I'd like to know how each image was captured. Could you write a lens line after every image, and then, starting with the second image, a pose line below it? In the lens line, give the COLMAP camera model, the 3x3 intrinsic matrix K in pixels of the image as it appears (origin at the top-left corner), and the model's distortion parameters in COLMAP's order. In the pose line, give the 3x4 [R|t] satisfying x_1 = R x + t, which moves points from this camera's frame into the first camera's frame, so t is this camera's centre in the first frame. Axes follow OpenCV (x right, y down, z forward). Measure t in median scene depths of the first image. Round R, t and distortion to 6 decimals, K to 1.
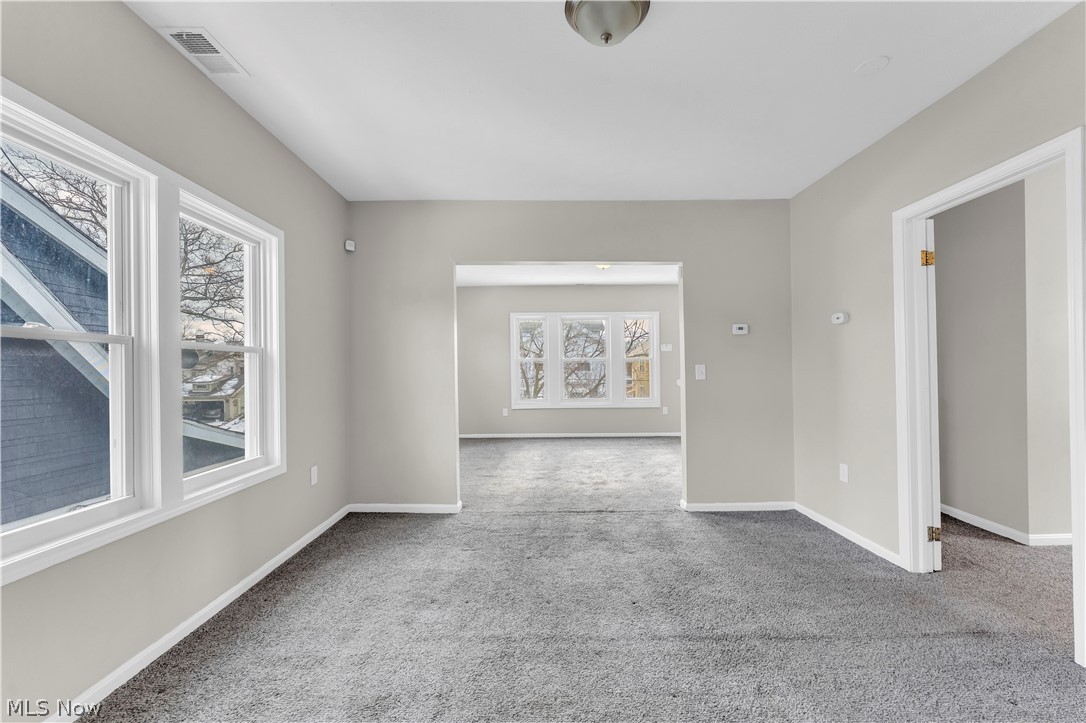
lens RADIAL K [[440.9, 0, 535.3], [0, 440.9, 369.8], [0, 0, 1]] dist [-0.001787, -0.000242]
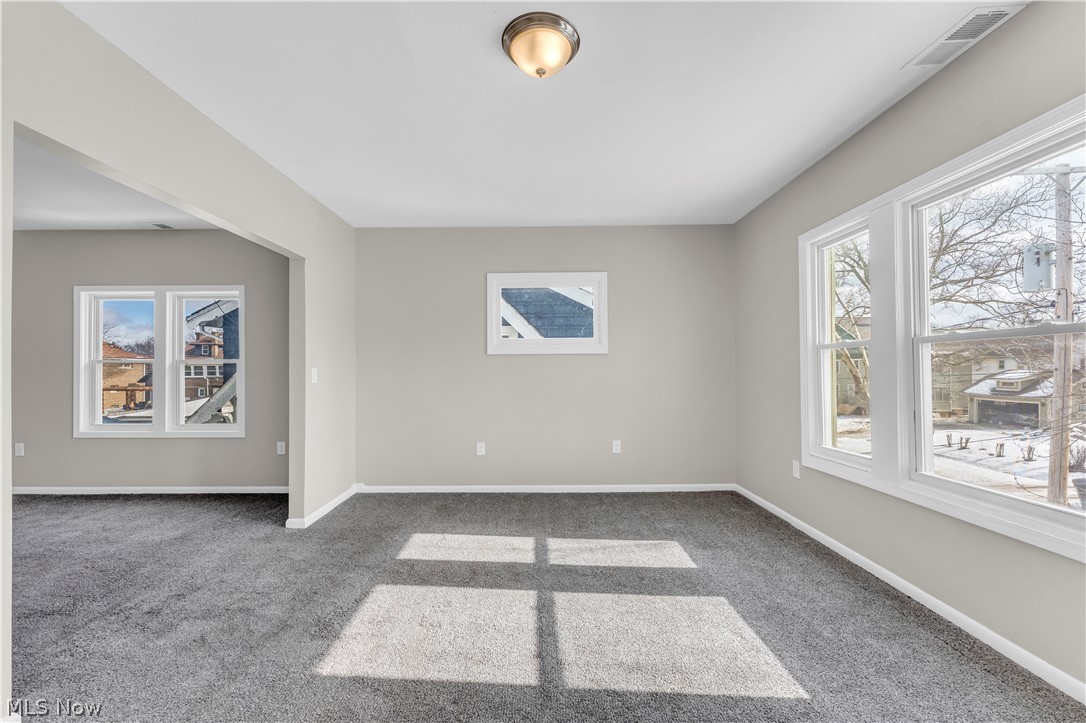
lens RADIAL K [[440.9, 0, 535.3], [0, 440.9, 369.8], [0, 0, 1]] dist [-0.001787, -0.000242]
pose [[-0.002748, 0.011950, -0.999925, 0.731264], [0.003930, 0.999921, 0.011939, -0.016878], [0.999989, -0.003897, -0.002794, 1.489805]]
